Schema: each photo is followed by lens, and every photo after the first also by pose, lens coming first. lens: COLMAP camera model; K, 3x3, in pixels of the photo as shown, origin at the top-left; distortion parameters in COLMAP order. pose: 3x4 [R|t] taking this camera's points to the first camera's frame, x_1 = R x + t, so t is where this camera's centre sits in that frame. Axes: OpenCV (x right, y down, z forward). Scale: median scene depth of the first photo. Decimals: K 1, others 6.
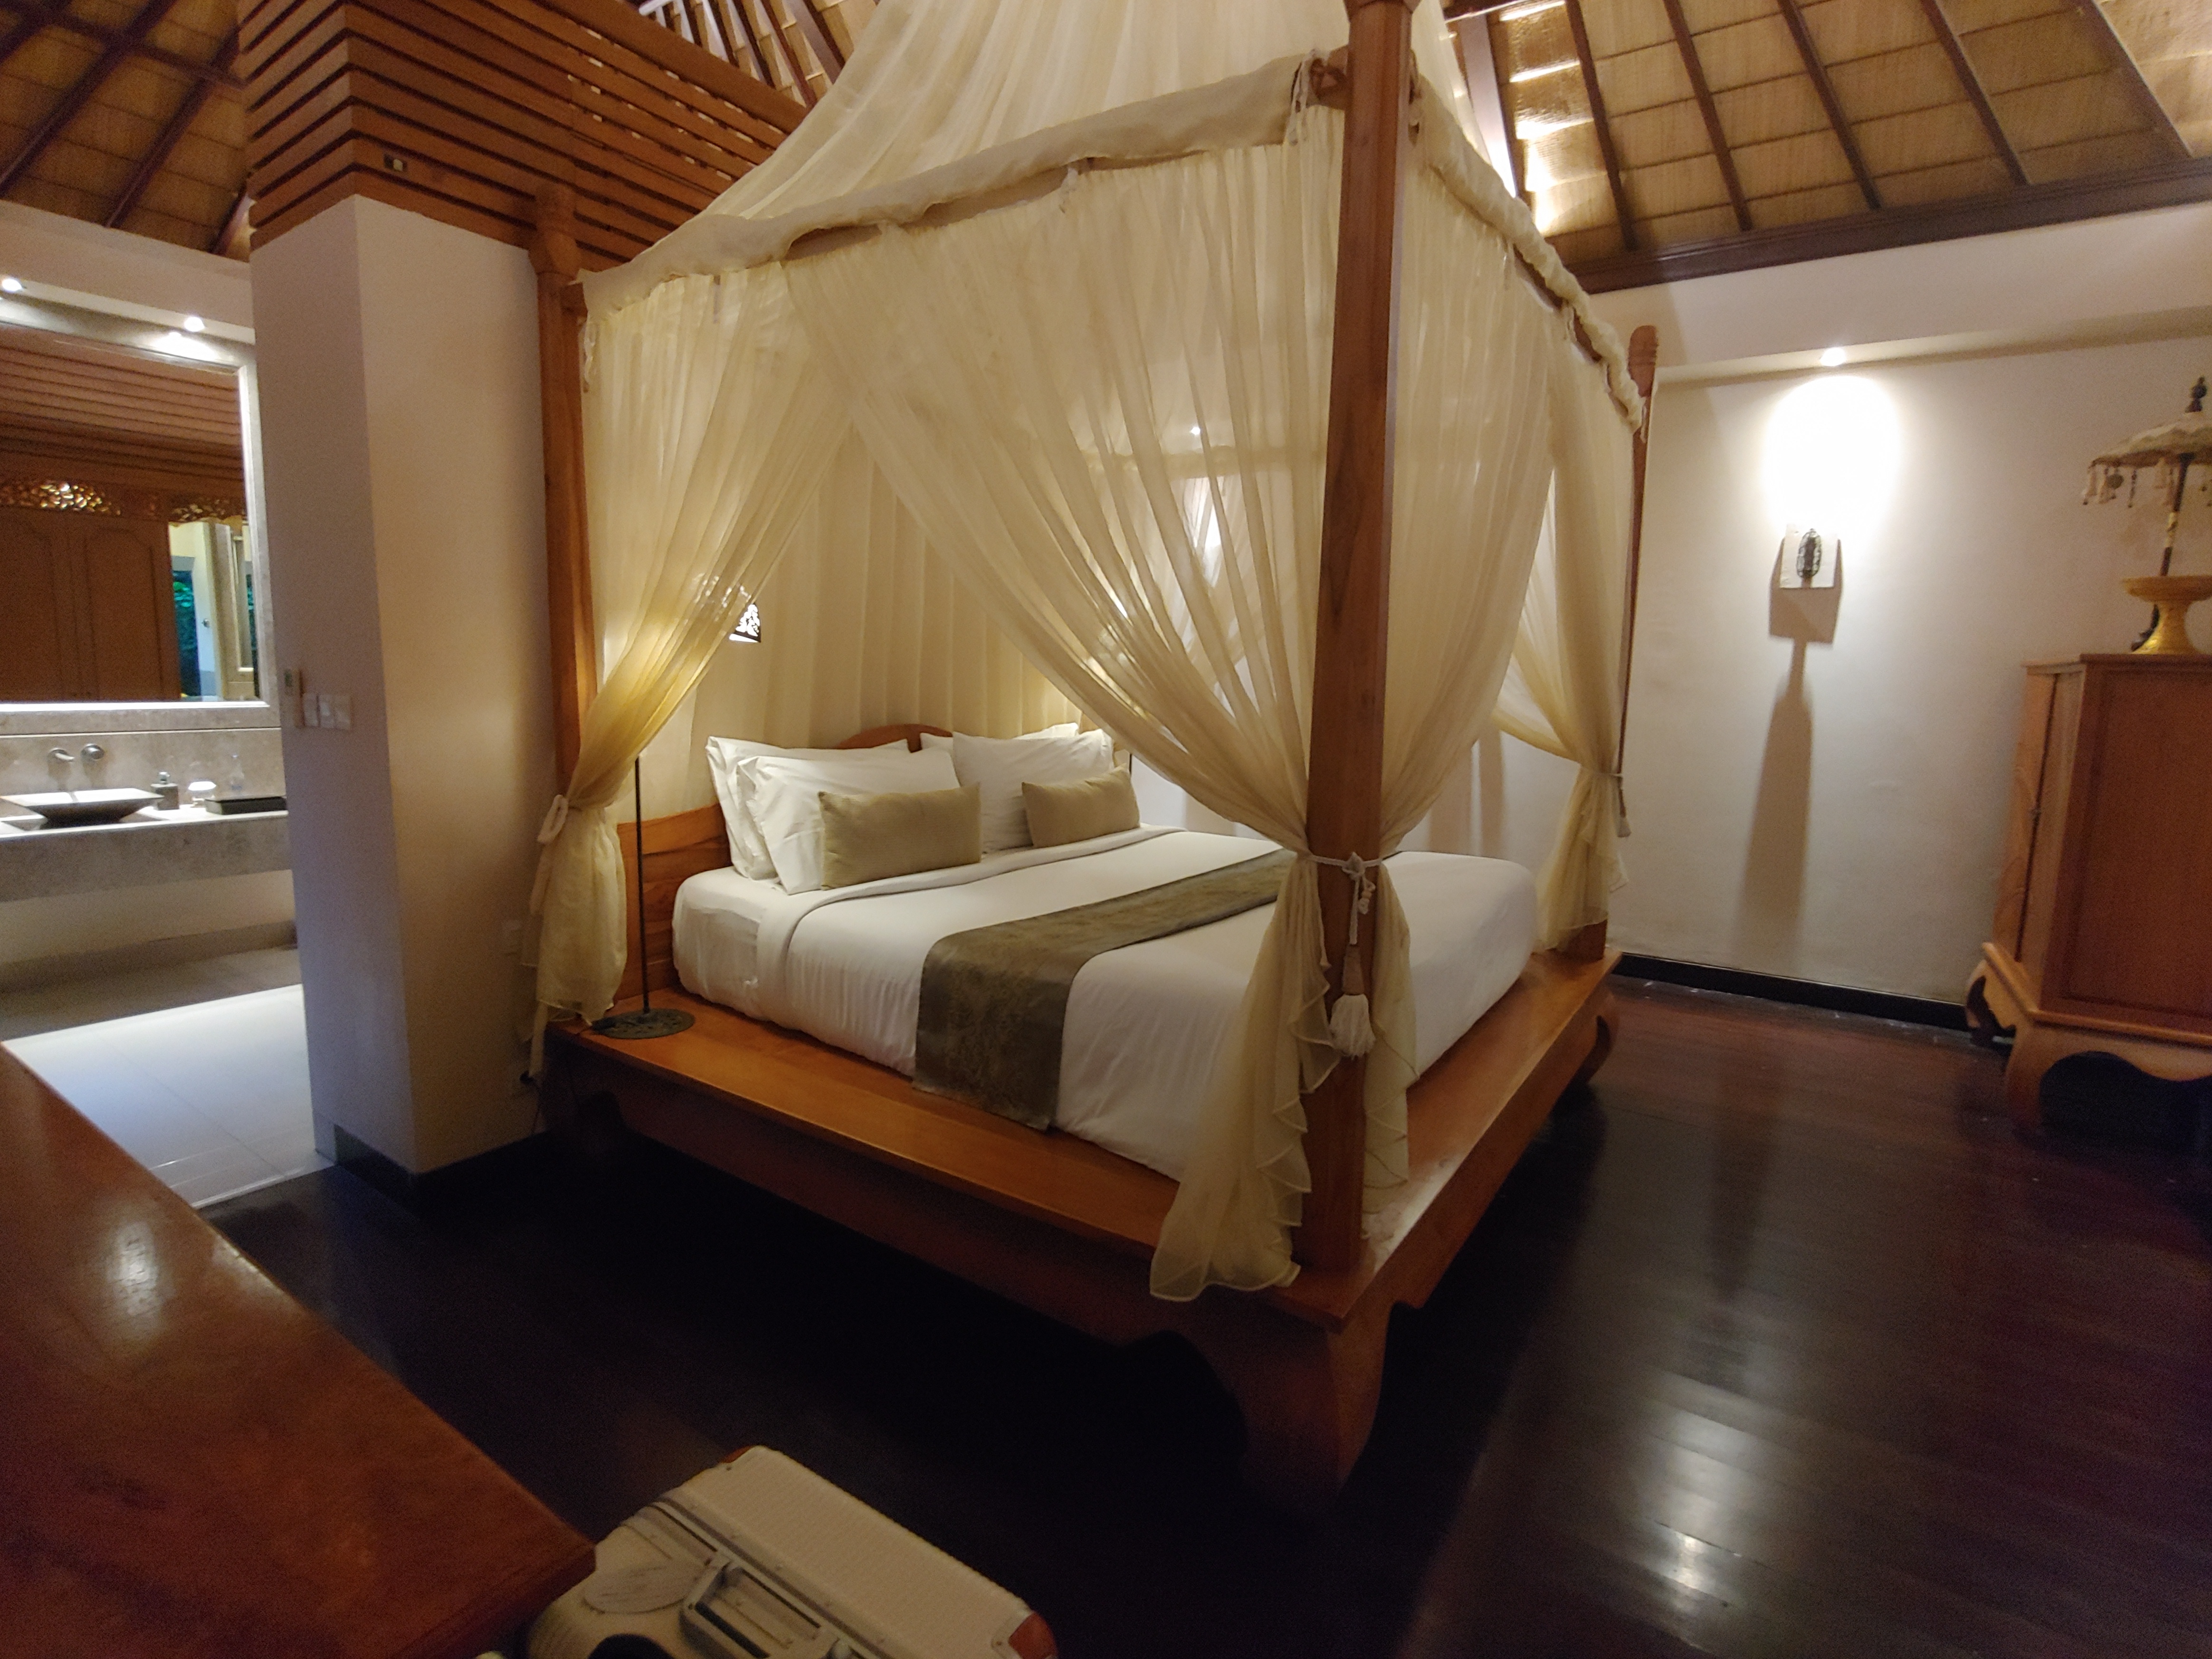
lens RADIAL K [[1060.5, 0, 1094.6], [0, 1060.5, 827.2], [0, 0, 1]] dist [-0.012092, -0.001576]
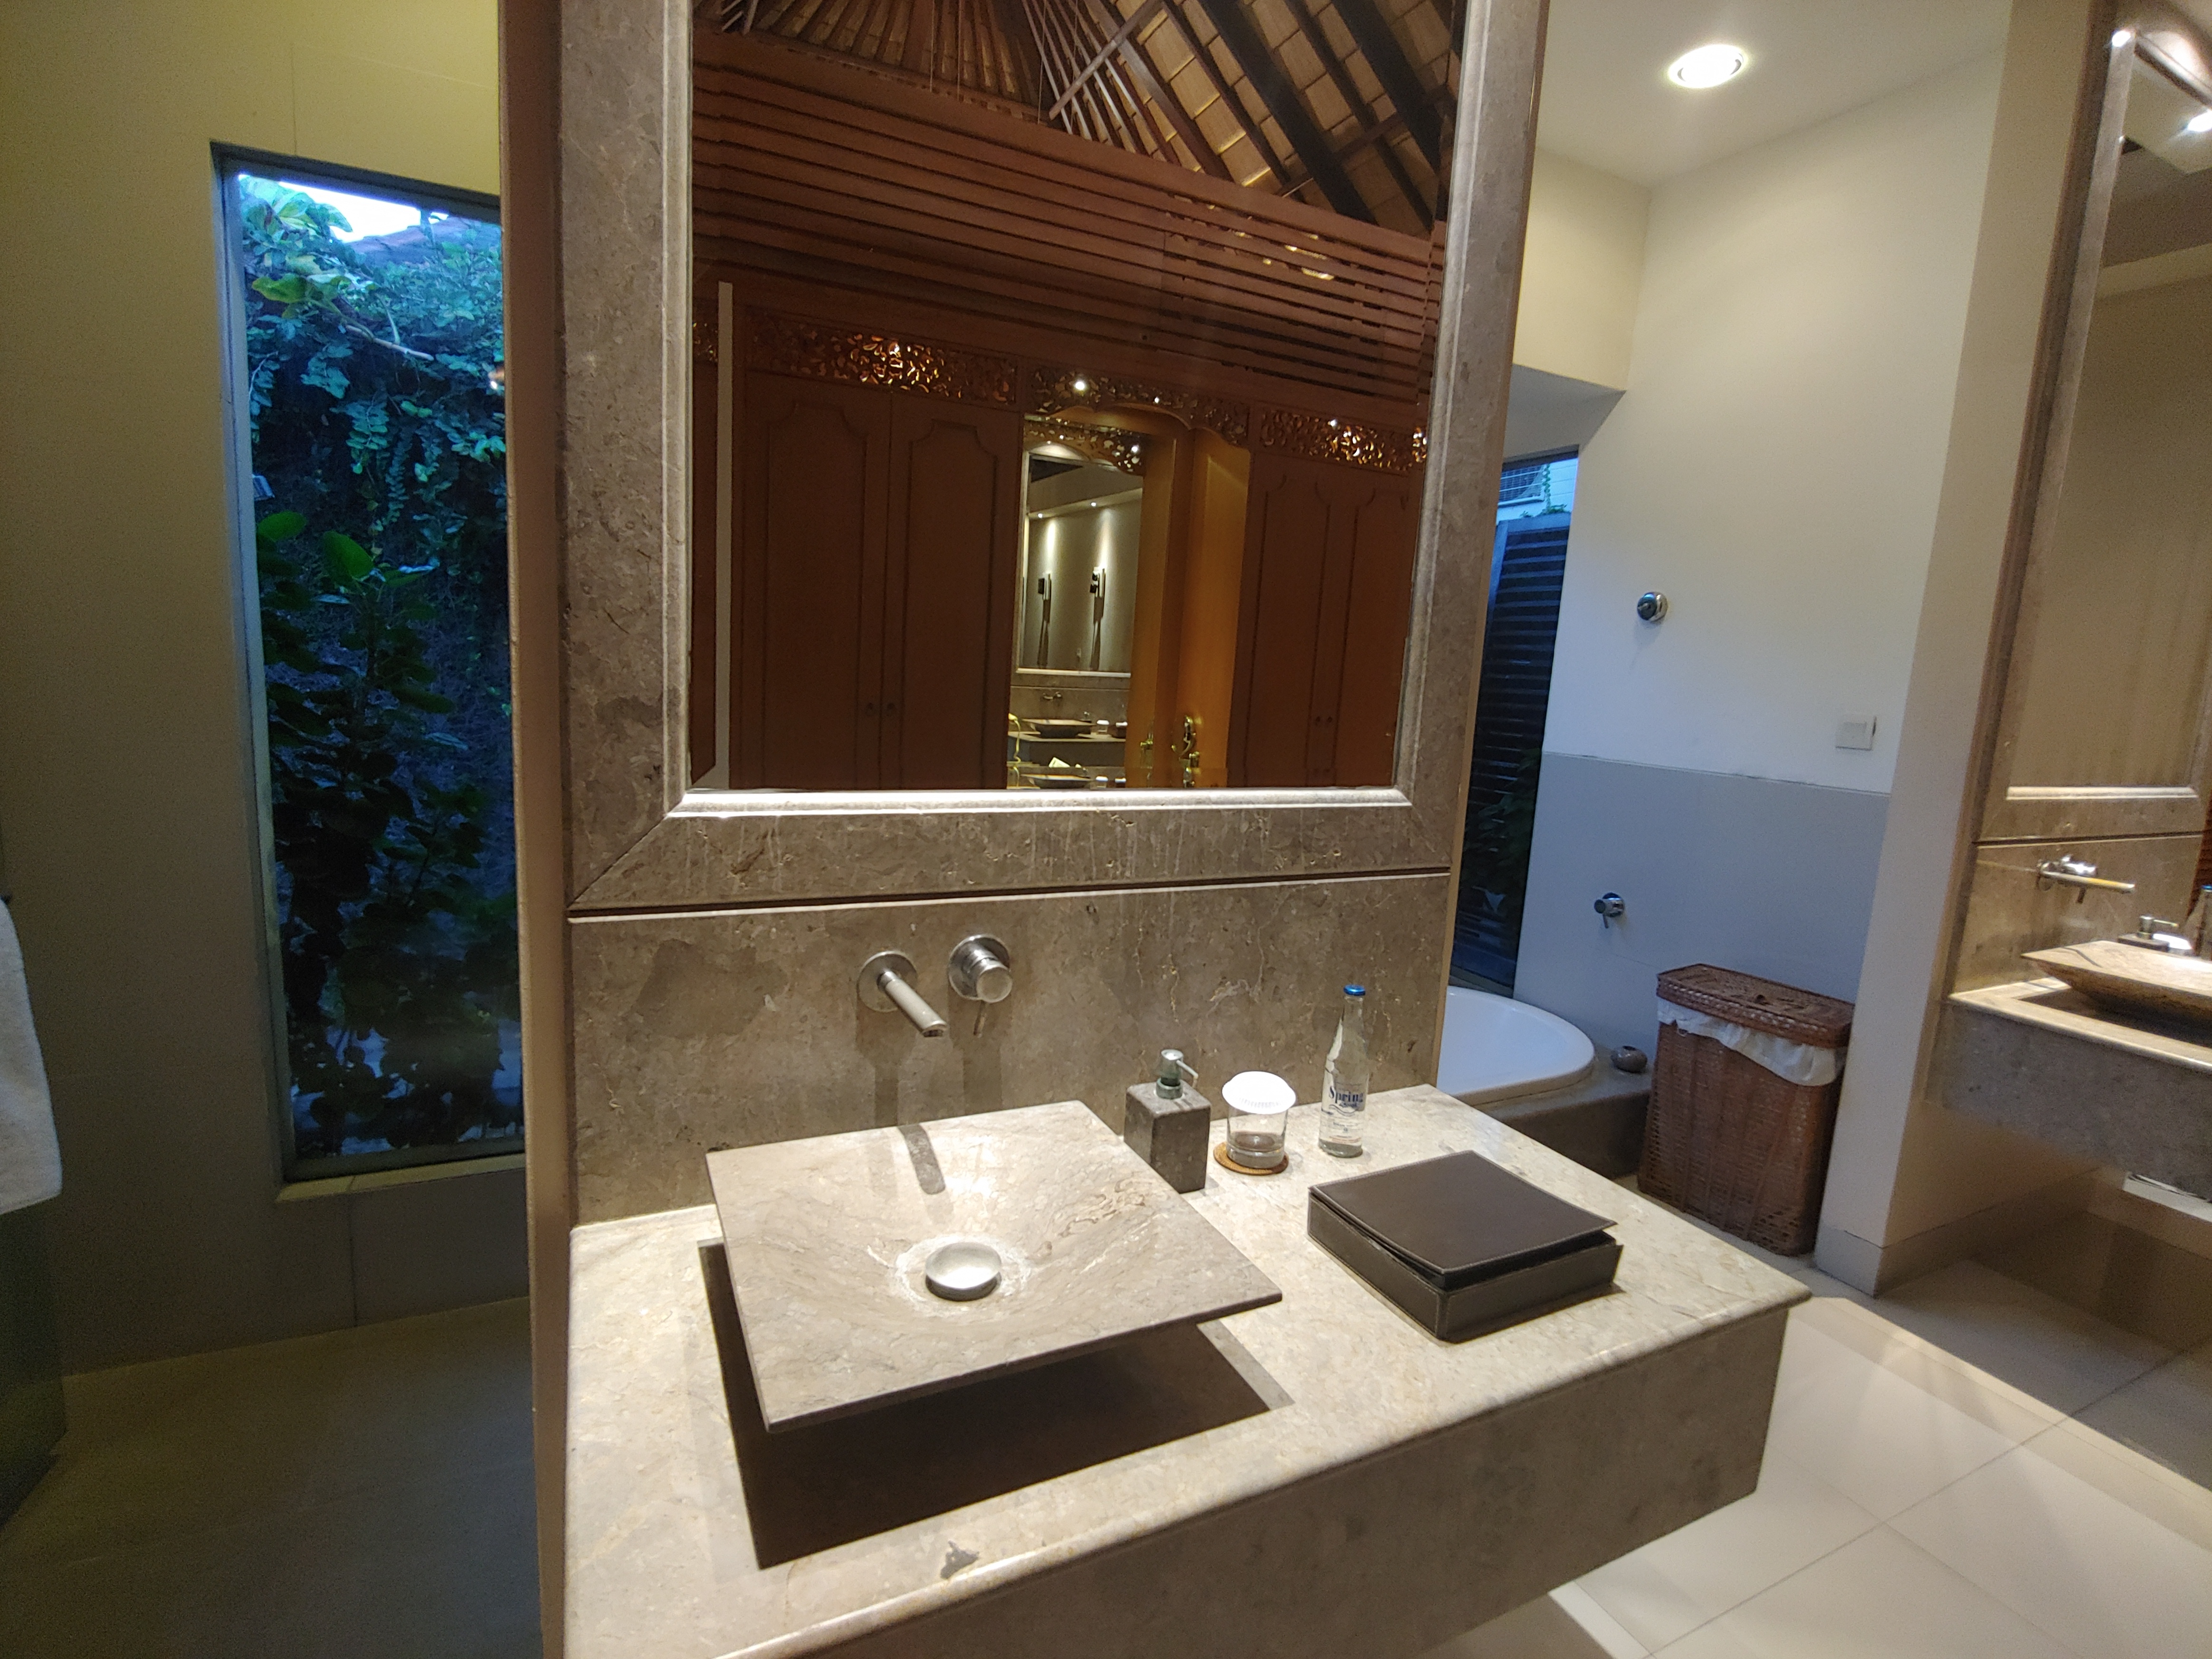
lens RADIAL K [[1060.5, 0, 1103.5], [0, 1060.5, 825.9], [0, 0, 1]] dist [-0.012092, -0.001576]
pose [[0.867622, 0.101183, -0.486820, -0.730392], [-0.106488, 0.994171, 0.016847, -0.106749], [0.485687, 0.037223, 0.873340, 0.706100]]
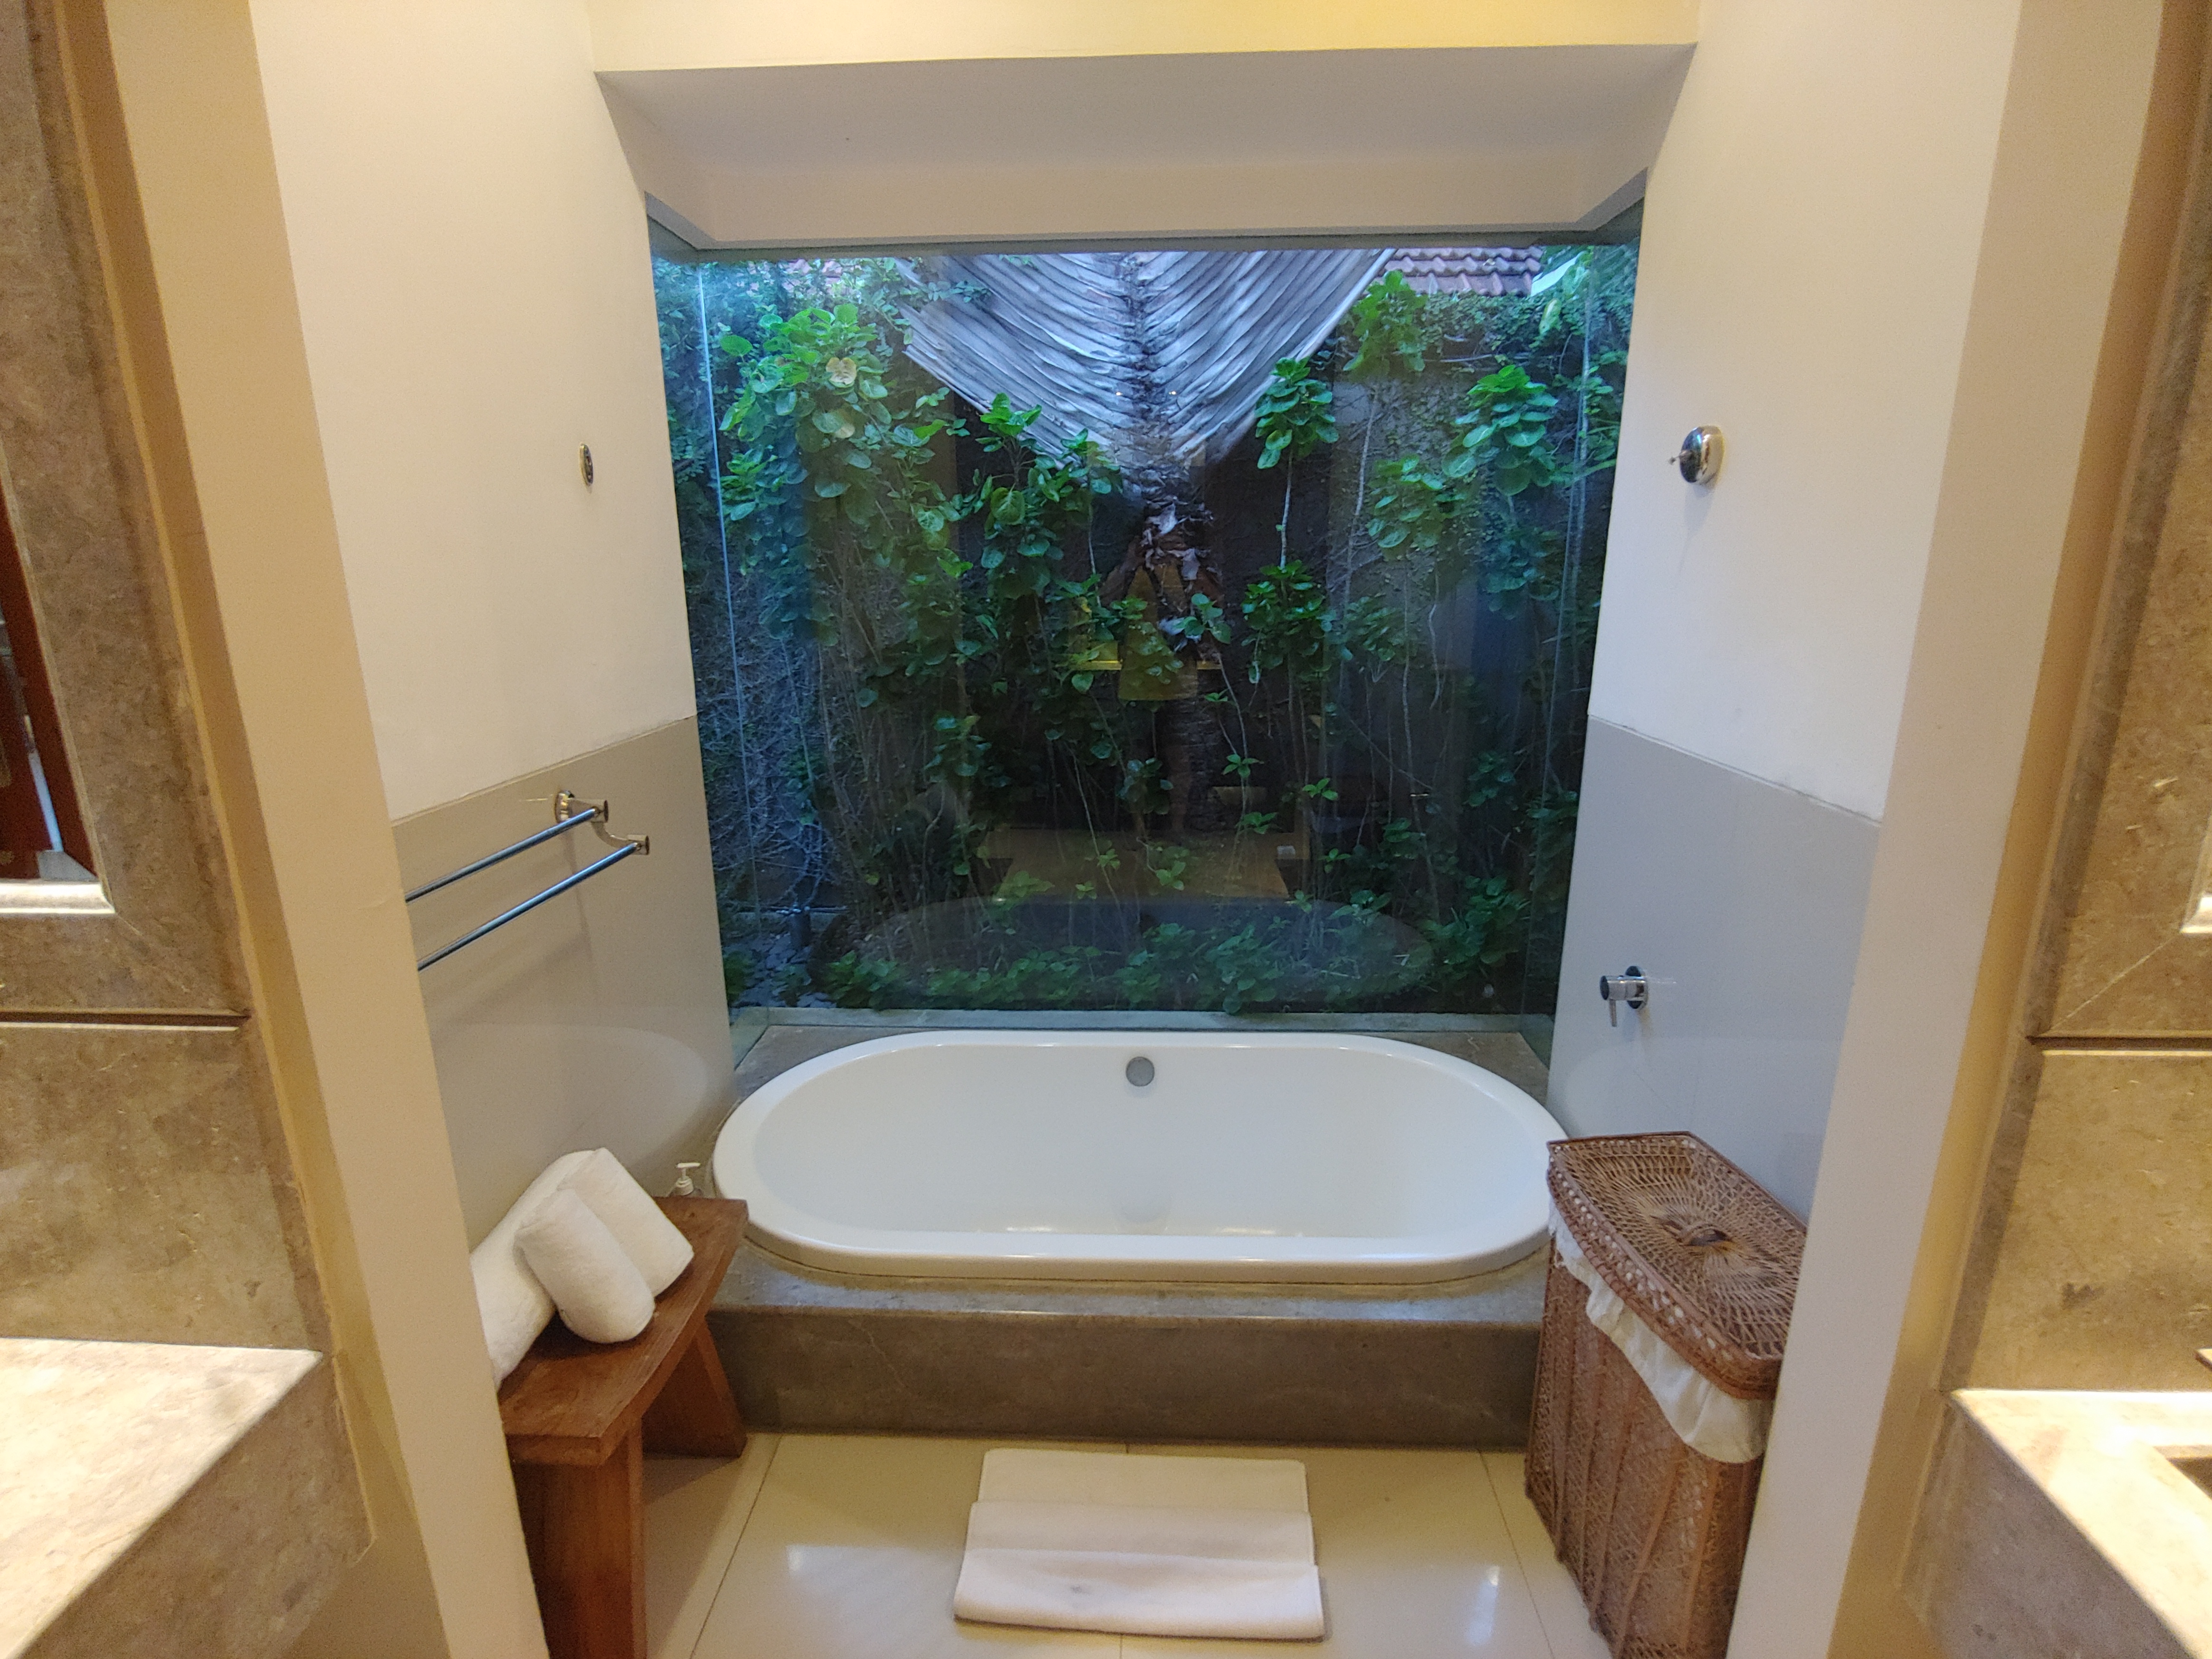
lens RADIAL K [[1060.5, 0, 1102.7], [0, 1060.5, 827.4], [0, 0, 1]] dist [-0.012092, -0.001576]
pose [[0.524270, 0.187561, -0.830640, -0.565827], [-0.102896, 0.982248, 0.156850, -0.178091], [0.845313, 0.003238, 0.534262, 1.070192]]
